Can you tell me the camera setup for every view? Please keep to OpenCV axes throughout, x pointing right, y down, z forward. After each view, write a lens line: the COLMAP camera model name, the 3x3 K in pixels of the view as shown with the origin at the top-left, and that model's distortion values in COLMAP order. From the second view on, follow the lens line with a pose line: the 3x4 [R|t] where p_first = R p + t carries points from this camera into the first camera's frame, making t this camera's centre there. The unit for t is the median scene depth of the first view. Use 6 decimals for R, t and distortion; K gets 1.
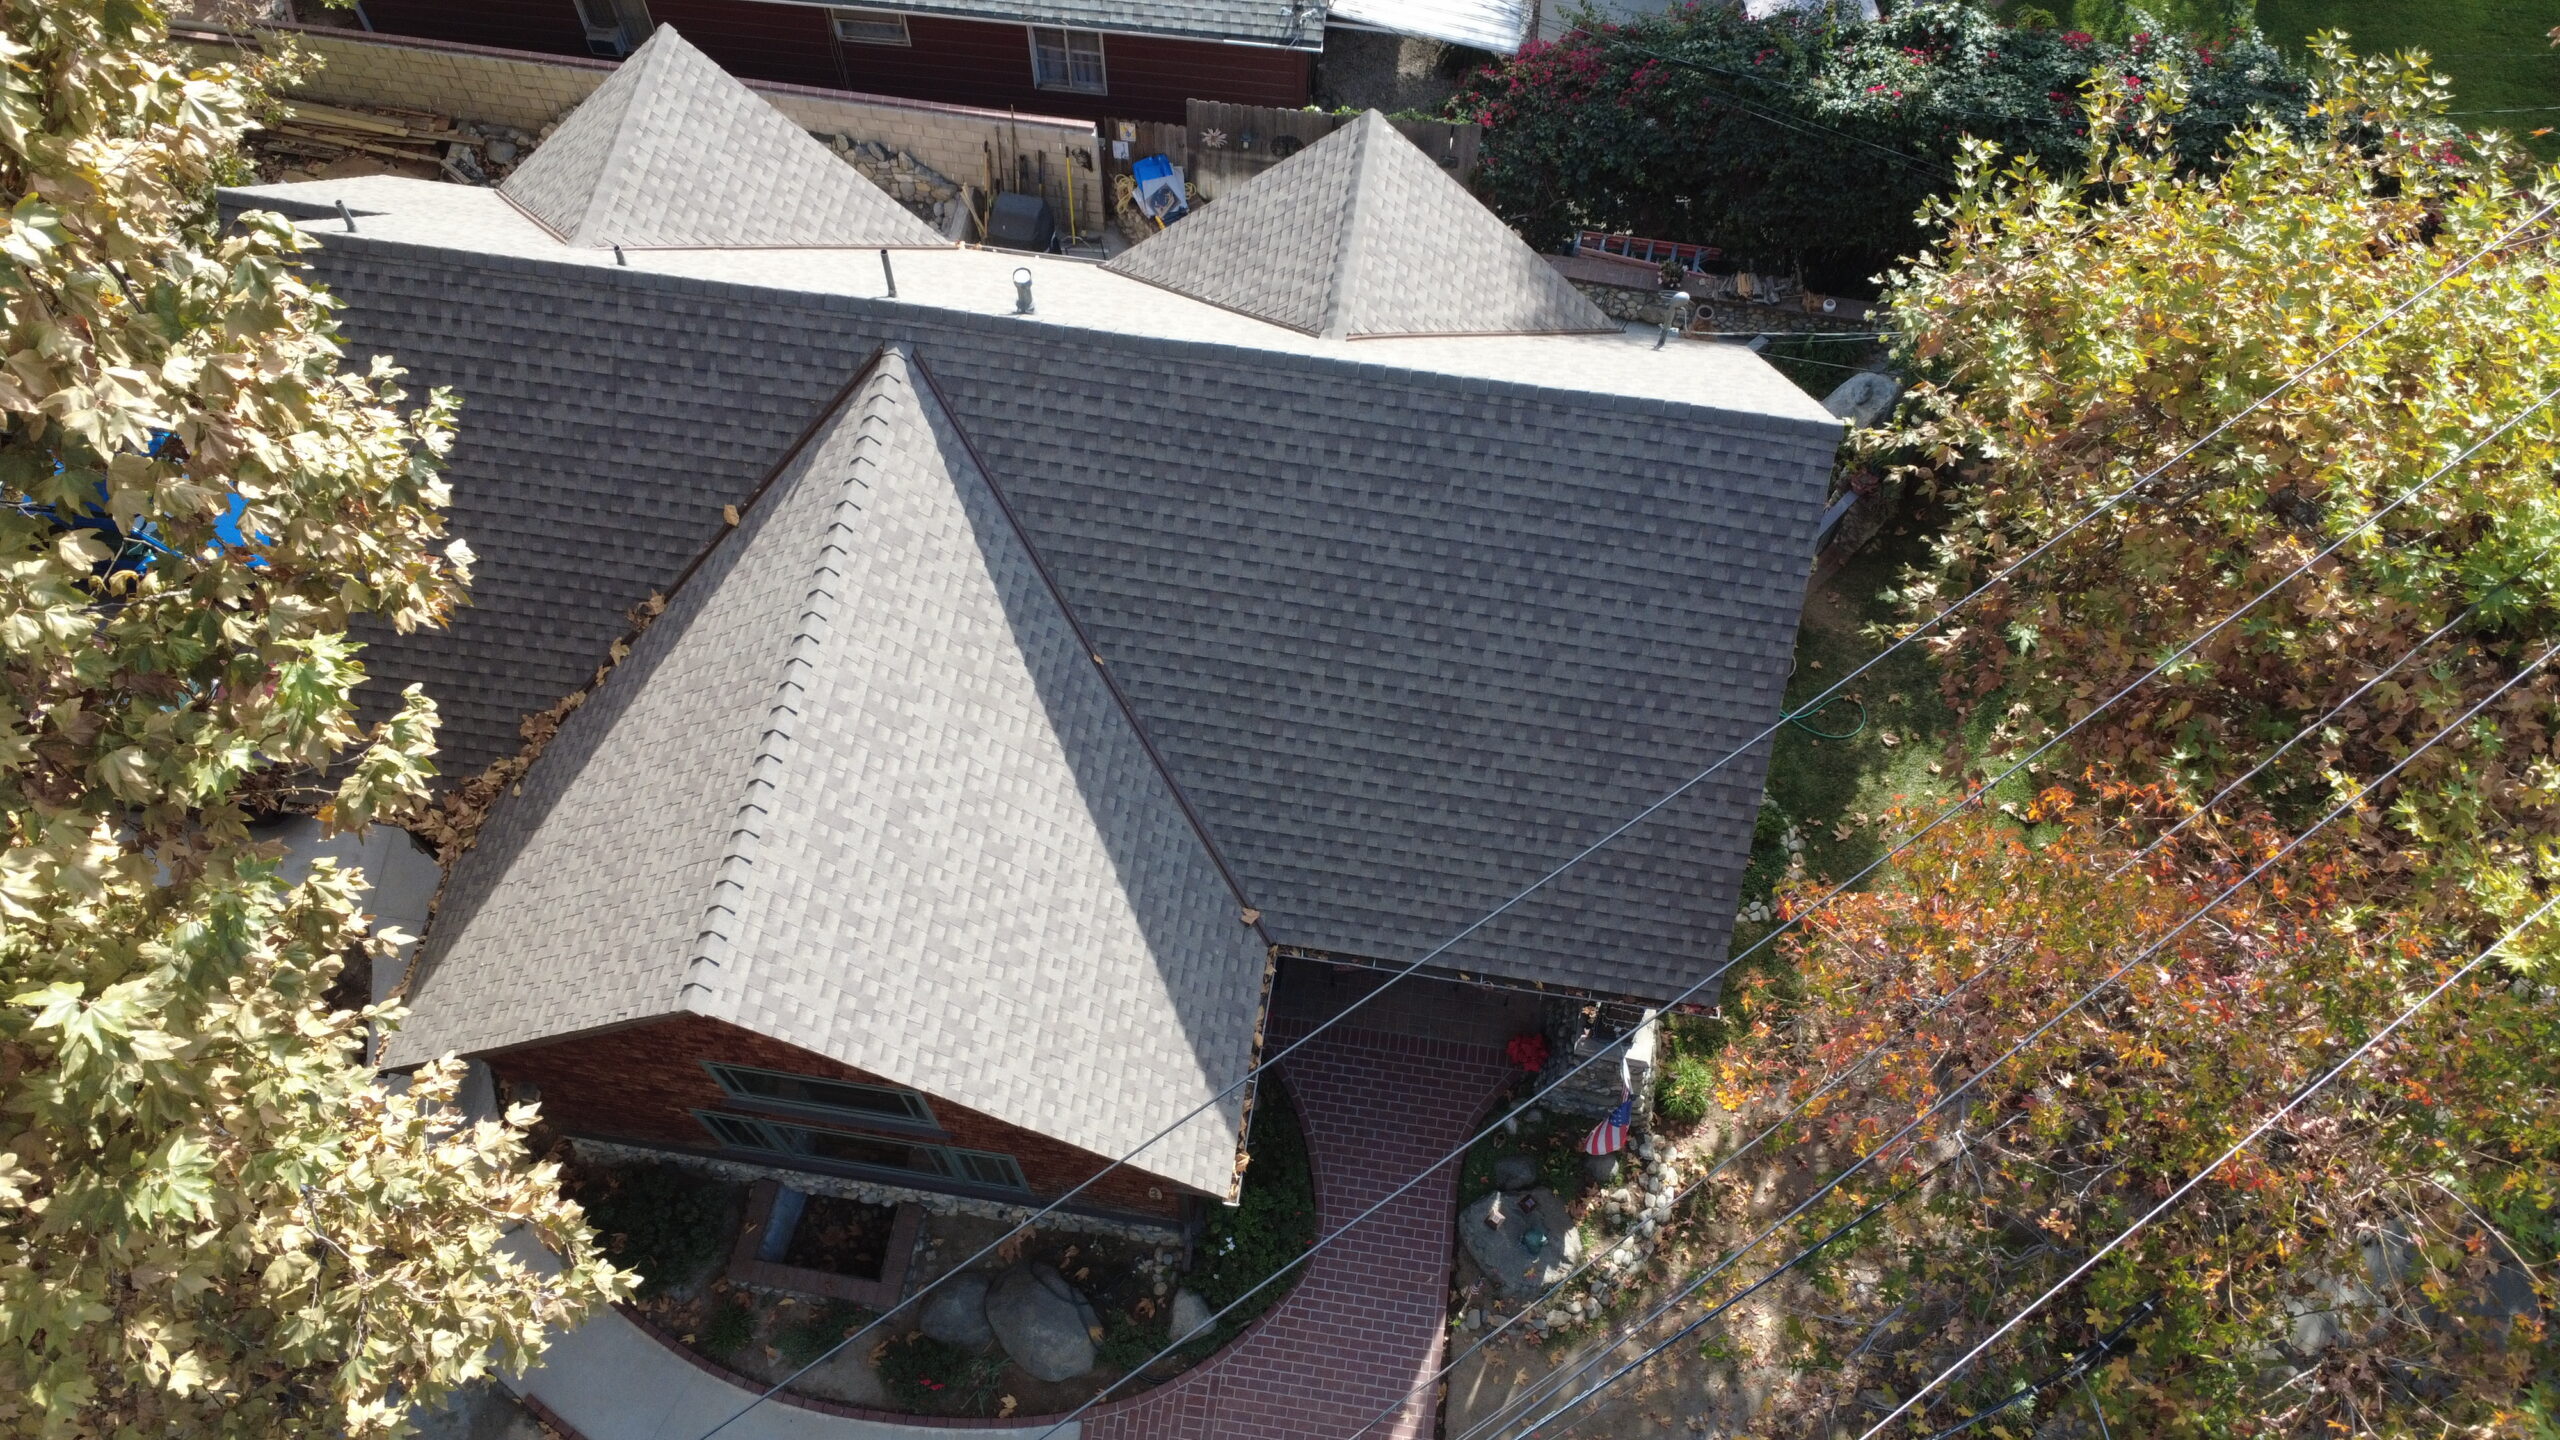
lens RADIAL K [[1928.2, 0, 1280.0], [0, 1928.2, 720.0], [0, 0, 1]] dist [-0.008522, 0.002852]
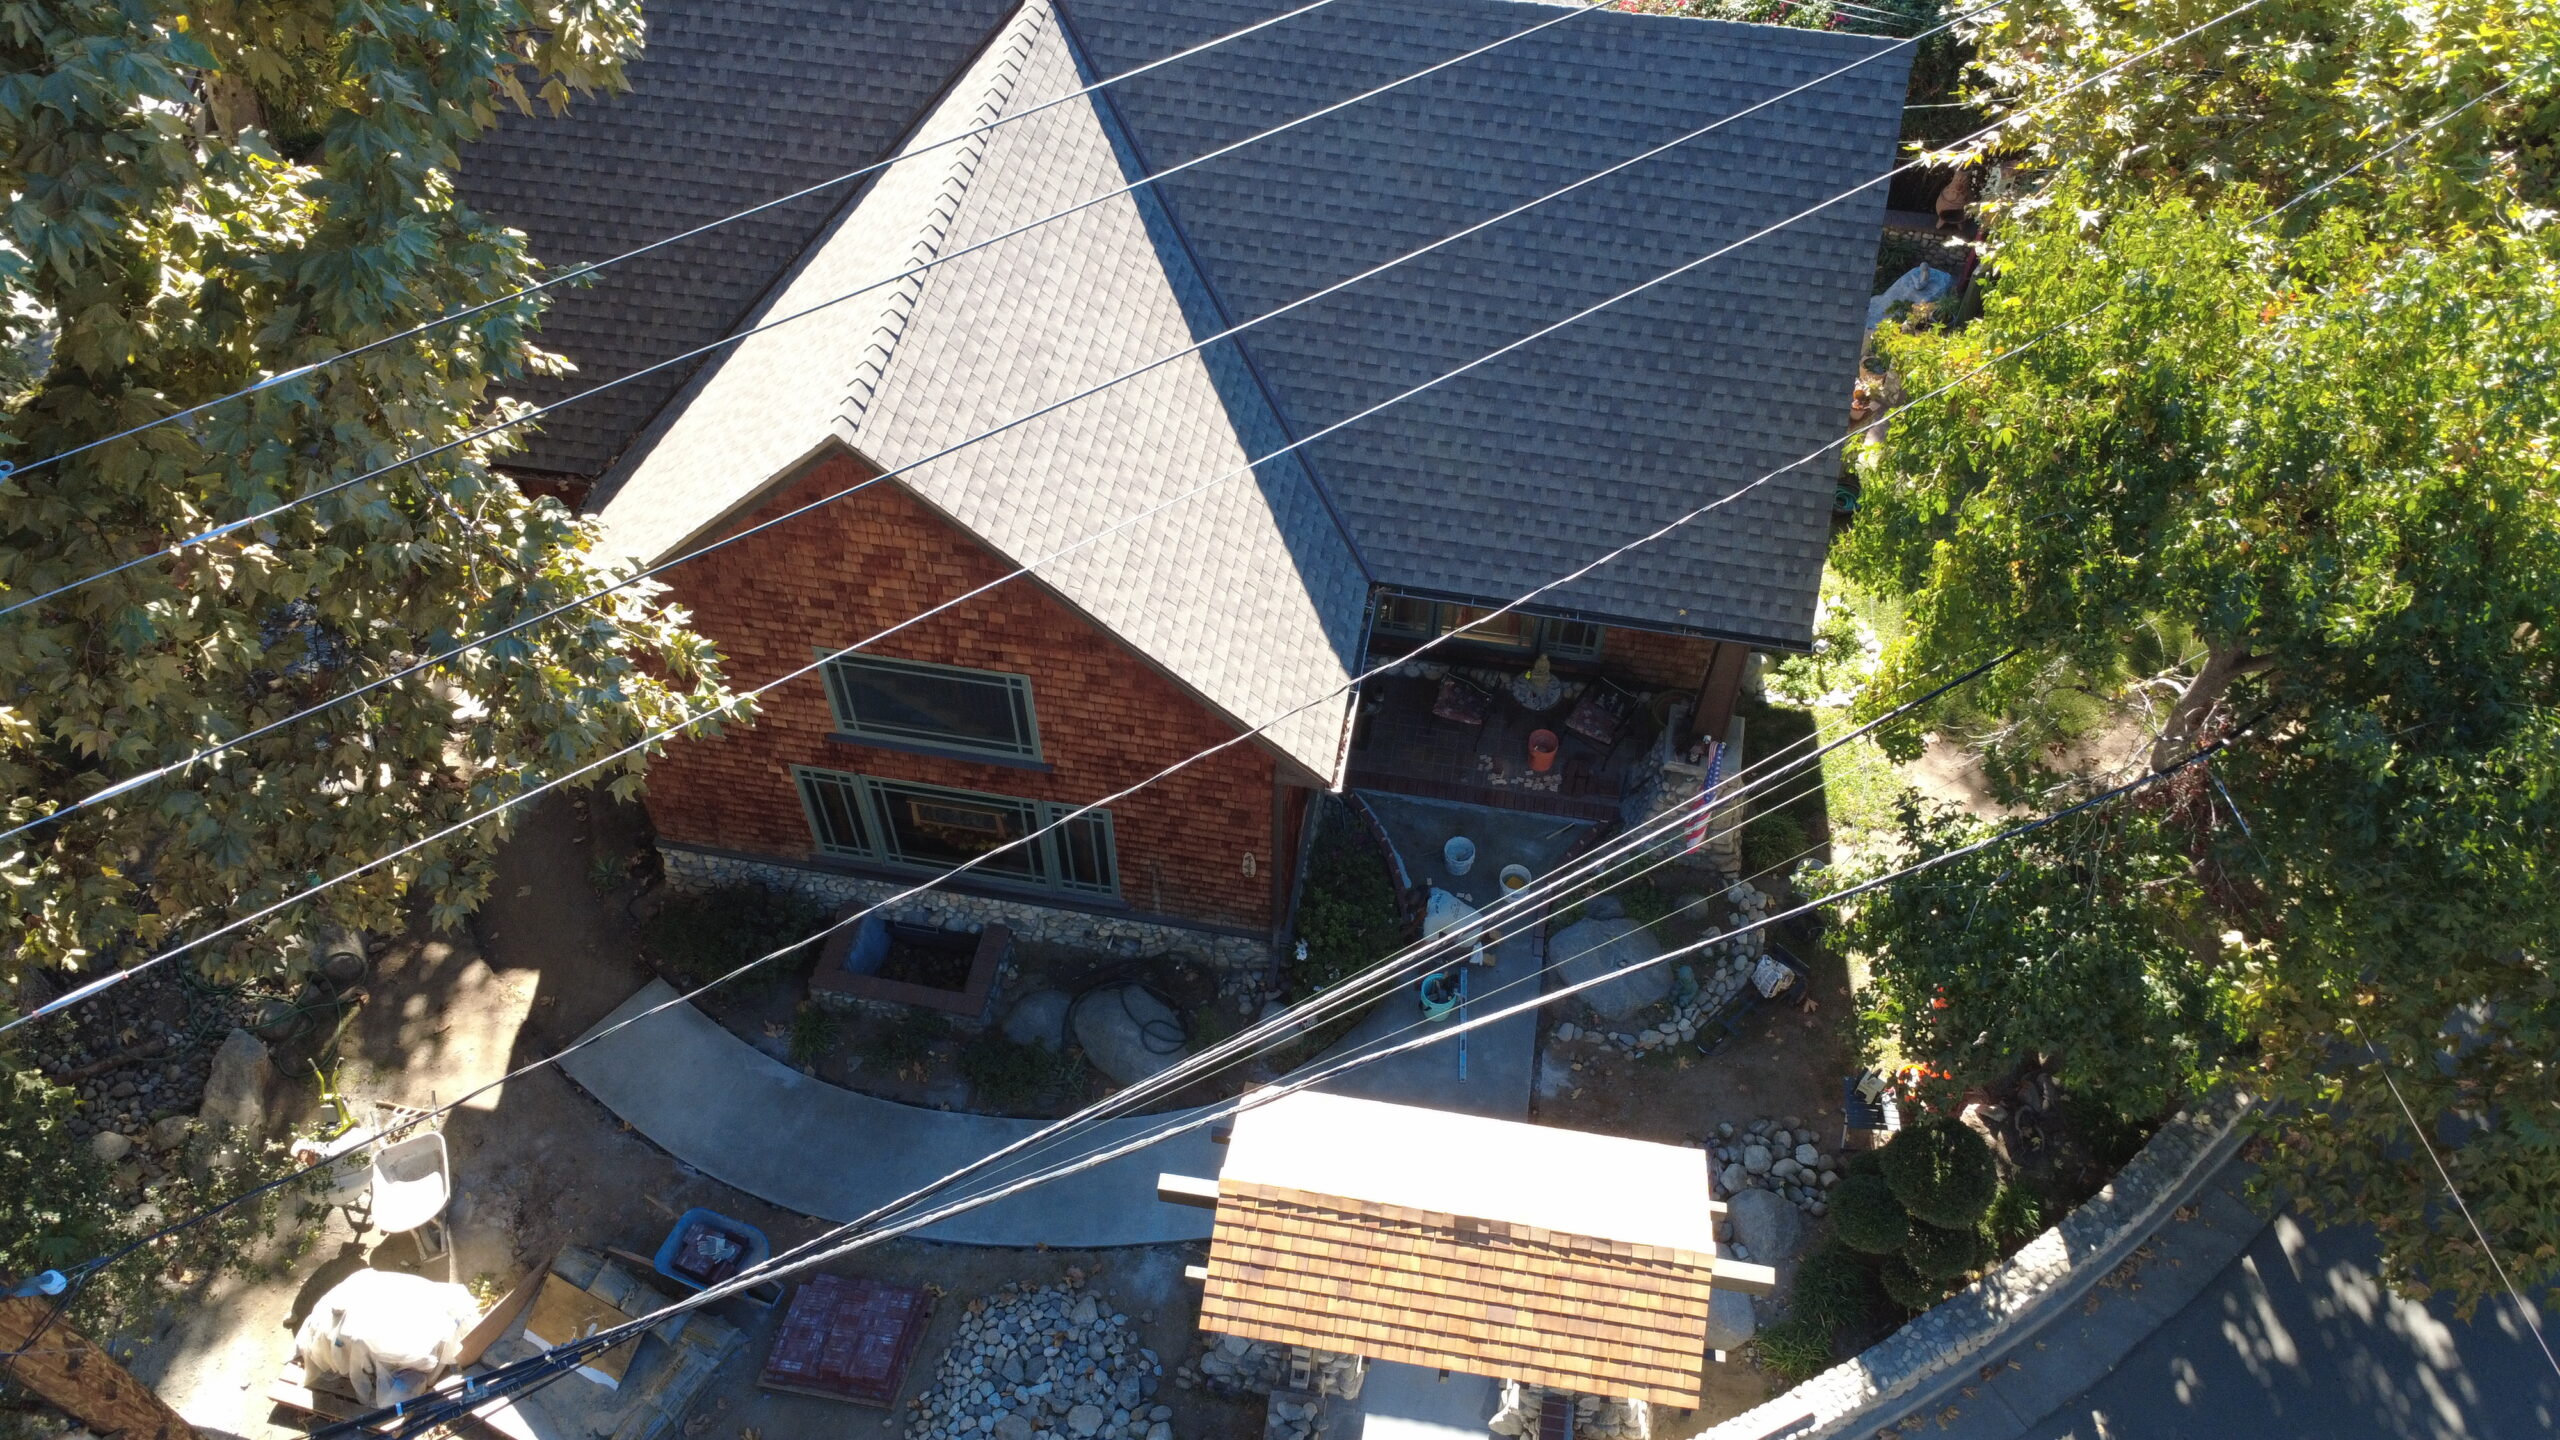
lens RADIAL K [[1922.9, 0, 1280.0], [0, 1922.9, 720.0], [0, 0, 1]] dist [-0.009616, 0.003230]
pose [[0.999692, 0.016413, -0.018614, -0.035130], [-0.019477, 0.983732, -0.178585, 0.393133], [0.015380, 0.178893, 0.983748, 0.005597]]
